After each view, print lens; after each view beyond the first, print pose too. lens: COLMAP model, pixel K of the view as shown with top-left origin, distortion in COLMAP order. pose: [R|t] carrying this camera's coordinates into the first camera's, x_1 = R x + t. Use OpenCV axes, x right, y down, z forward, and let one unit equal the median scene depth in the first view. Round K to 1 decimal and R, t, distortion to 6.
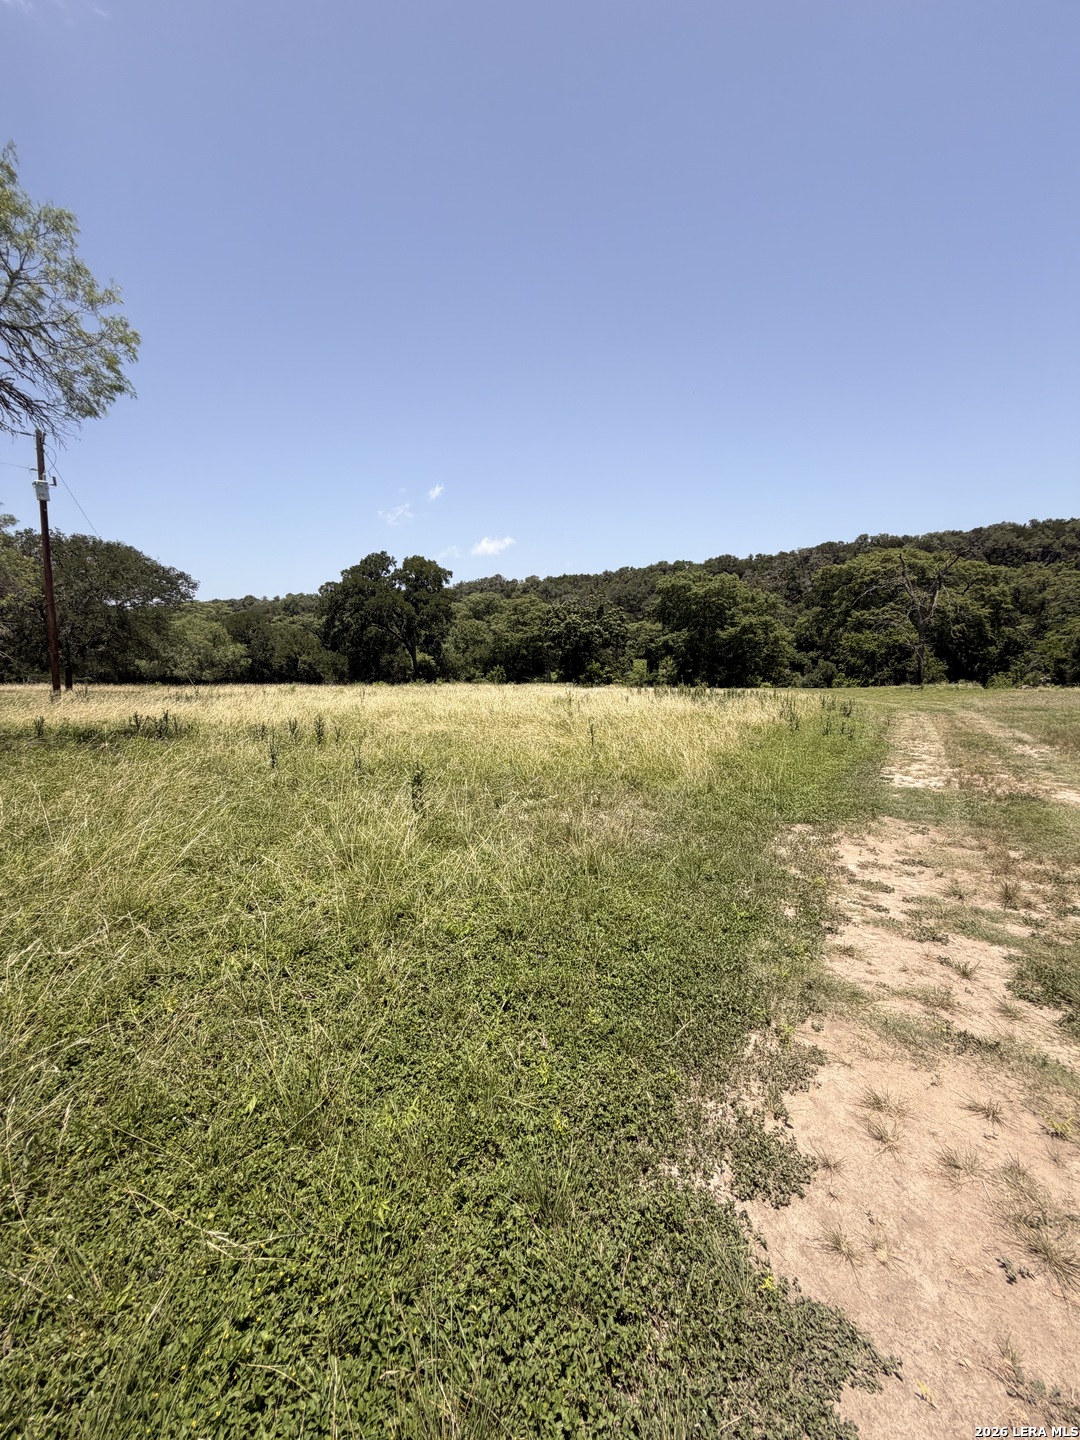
lens RADIAL K [[578.9, 0, 541.0], [0, 578.9, 716.2], [0, 0, 1]] dist [0.001434, 0.000113]
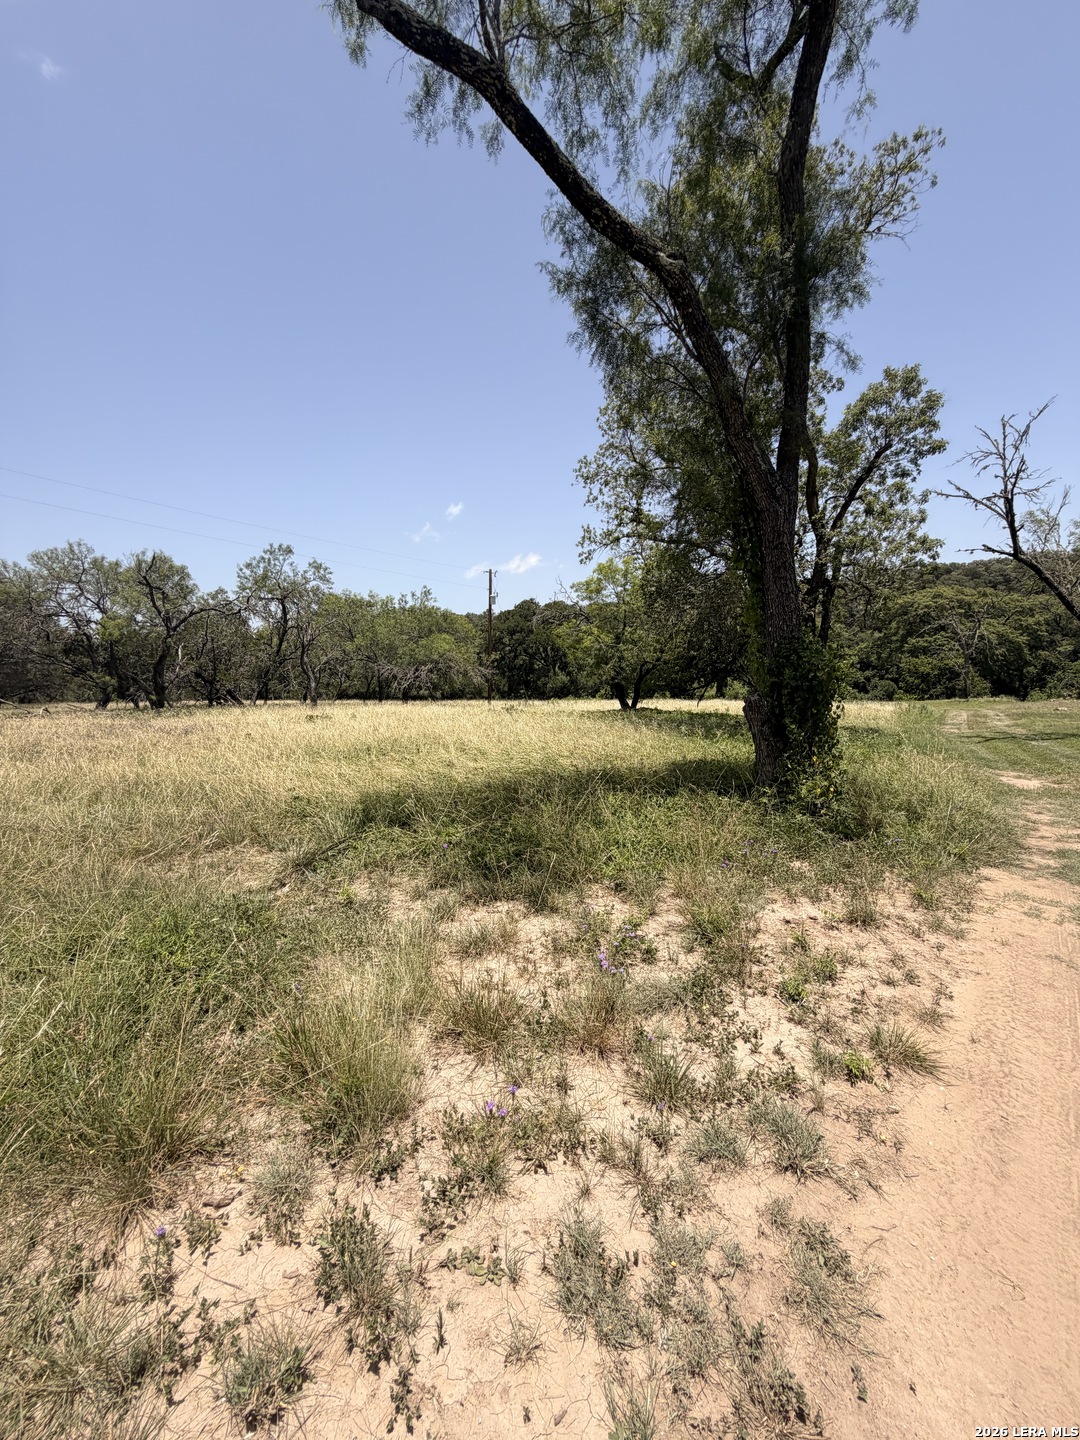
lens RADIAL K [[578.9, 0, 542.1], [0, 578.9, 717.6], [0, 0, 1]] dist [0.001434, 0.000113]
pose [[0.998178, -0.002287, -0.060287, -0.154523], [0.000494, 0.999558, -0.029726, 0.018367], [0.060328, 0.029642, 0.997738, -0.249763]]
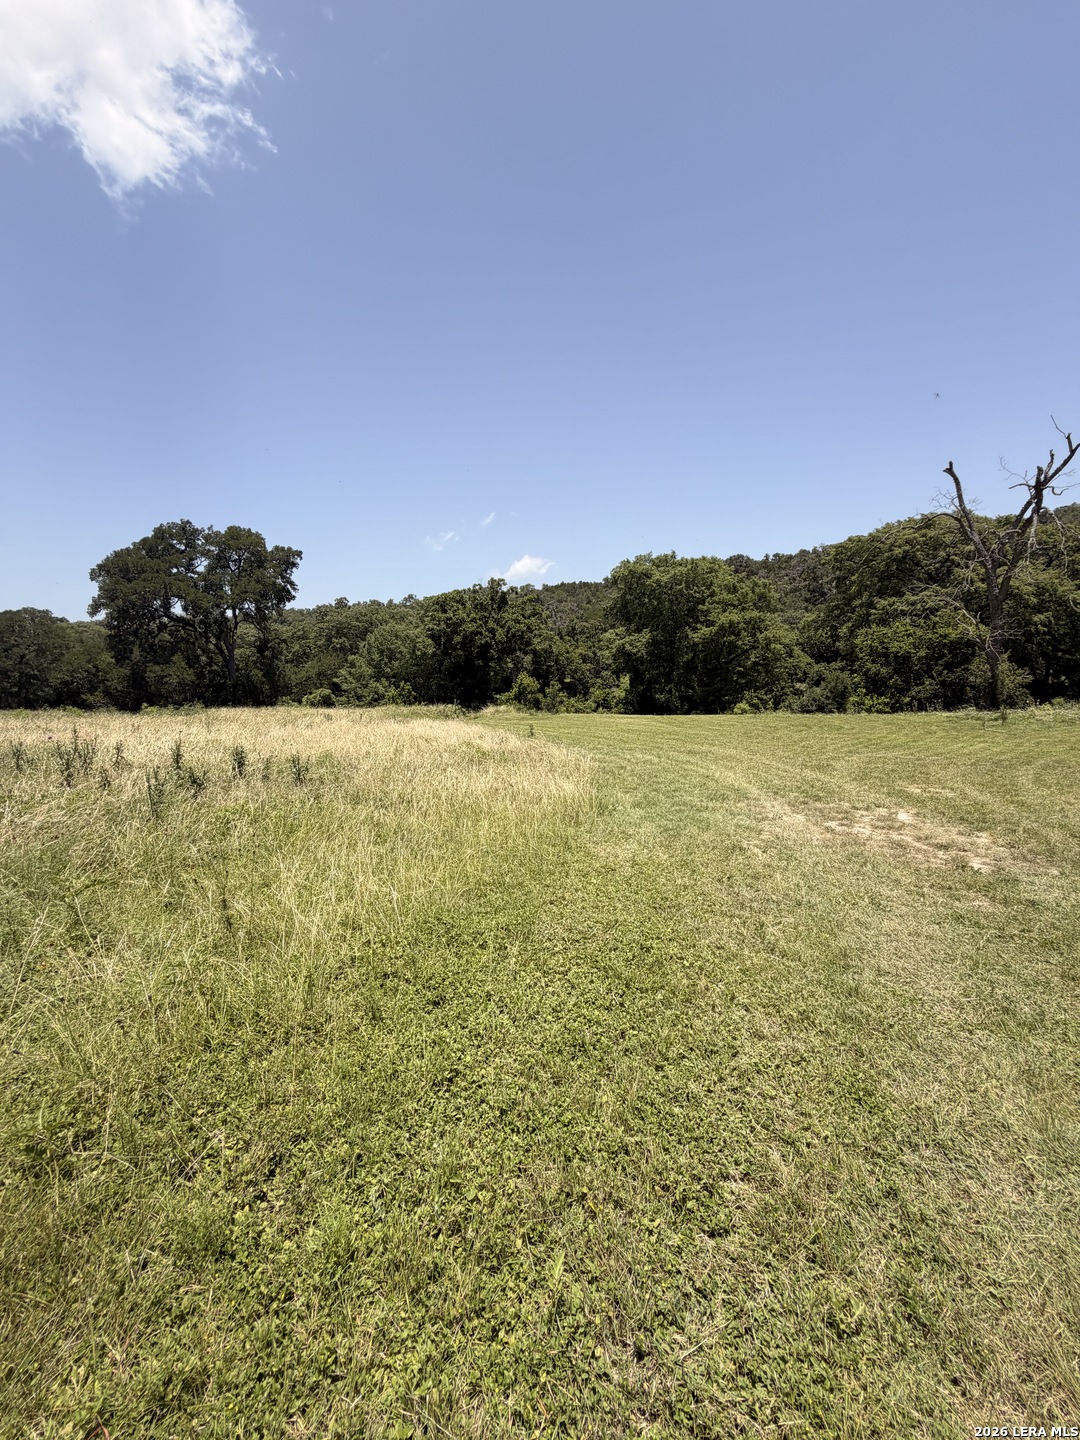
lens RADIAL K [[578.9, 0, 538.3], [0, 578.9, 719.3], [0, 0, 1]] dist [0.001434, 0.000113]
pose [[0.998340, -0.003417, -0.057492, 0.177496], [0.002012, 0.999699, -0.024465, -0.022433], [0.057558, 0.024309, 0.998046, 0.296590]]
